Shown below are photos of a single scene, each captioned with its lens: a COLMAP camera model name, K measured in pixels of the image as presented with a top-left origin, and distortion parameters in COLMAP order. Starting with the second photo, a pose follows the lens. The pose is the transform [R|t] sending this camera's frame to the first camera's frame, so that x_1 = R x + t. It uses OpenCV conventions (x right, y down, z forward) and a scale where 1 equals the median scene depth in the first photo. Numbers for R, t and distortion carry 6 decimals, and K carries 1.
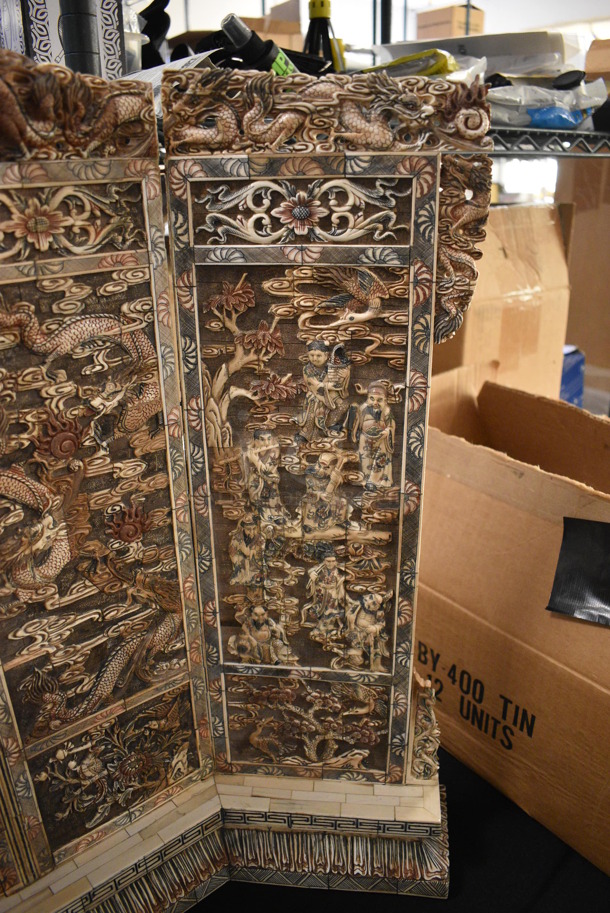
lens RADIAL K [[704.3, 0, 307.5], [0, 704.3, 457.5], [0, 0, 1]] dist [-0.106323, 0.018080]
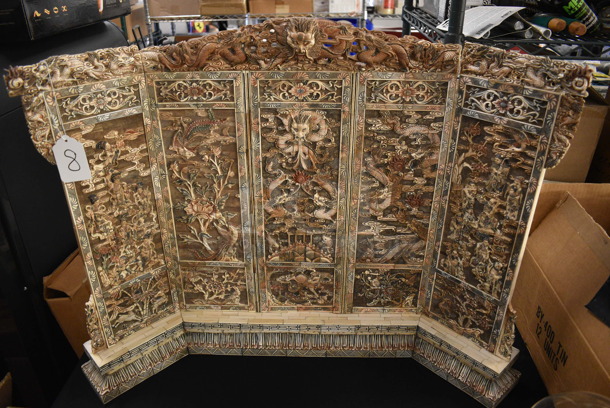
lens RADIAL K [[470.5, 0, 305.5], [0, 470.5, 205.8], [0, 0, 1]] dist [-0.106323, 0.018080]
pose [[0.747173, 0.321201, -0.581861, 0.504918], [-0.269241, 0.946694, 0.176862, -0.095121], [0.607652, 0.024515, 0.793825, -0.712152]]
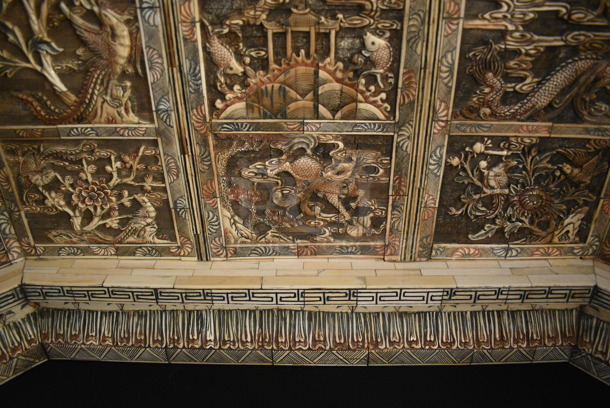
lens RADIAL K [[470.5, 0, 305.5], [0, 470.5, 205.8], [0, 0, 1]] dist [-0.106323, 0.018080]
pose [[0.745538, 0.335909, -0.575619, -0.128448], [-0.254935, 0.941744, 0.219375, 0.463295], [0.615776, -0.016807, 0.787742, 0.294546]]
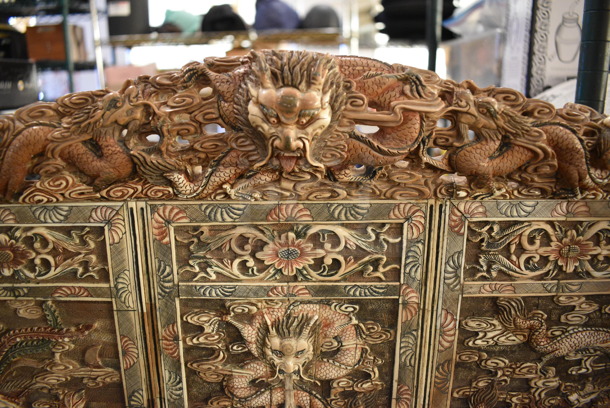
lens RADIAL K [[470.5, 0, 305.5], [0, 470.5, 205.8], [0, 0, 1]] dist [-0.106323, 0.018080]
pose [[0.775691, 0.172854, -0.606980, -0.241185], [-0.253857, 0.965983, -0.049327, -0.220051], [0.577807, 0.192349, 0.793184, 0.115441]]
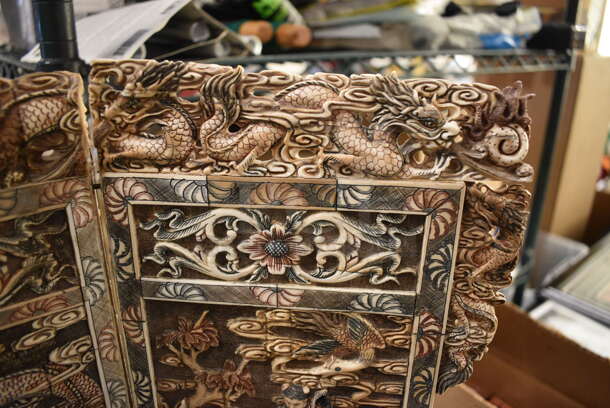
lens RADIAL K [[470.5, 0, 305.5], [0, 470.5, 205.8], [0, 0, 1]] dist [-0.106323, 0.018080]
pose [[0.999338, 0.022234, 0.028804, 0.005923], [-0.021367, 0.999320, -0.030059, -0.353233], [-0.029453, 0.029424, 0.999133, 0.441610]]
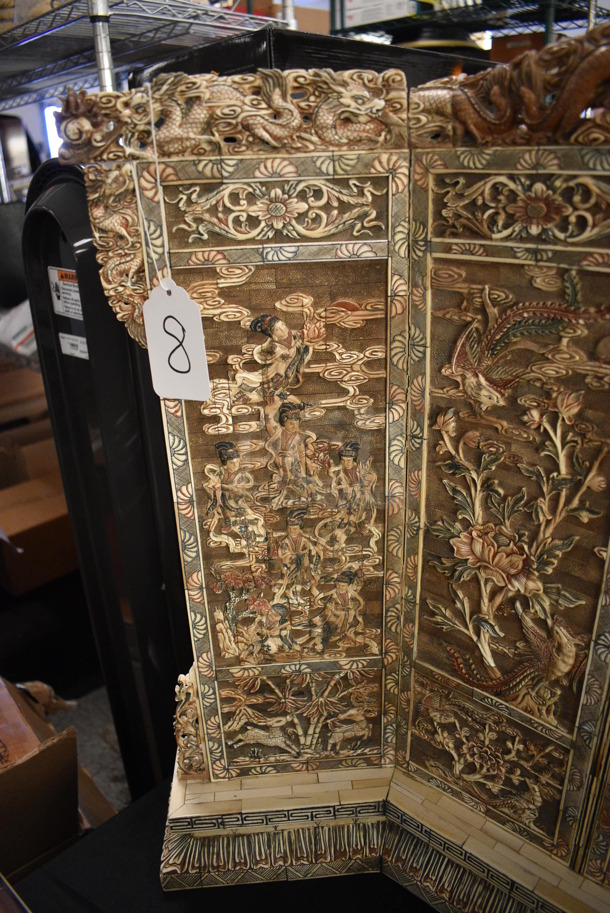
lens RADIAL K [[704.3, 0, 307.5], [0, 704.3, 457.5], [0, 0, 1]] dist [-0.106323, 0.018080]
pose [[0.139951, 0.402688, -0.904575, -0.091693], [-0.356023, 0.872933, 0.333520, 0.000373], [0.923938, 0.275373, 0.265534, -0.013358]]
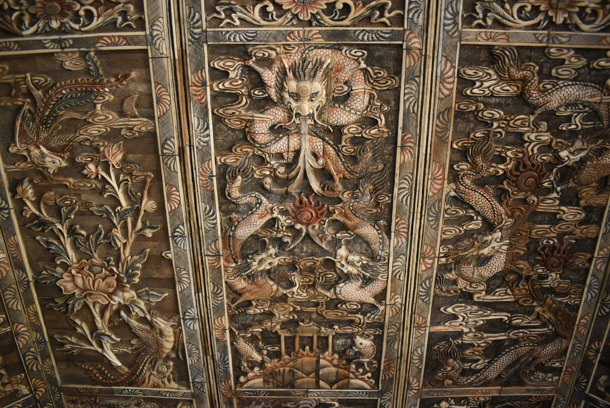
lens RADIAL K [[470.5, 0, 305.5], [0, 470.5, 205.8], [0, 0, 1]] dist [-0.106323, 0.018080]
pose [[0.755170, 0.253890, -0.604367, -0.131432], [-0.253967, 0.963263, 0.087322, 0.051531], [0.604334, 0.087546, 0.791907, 0.093643]]
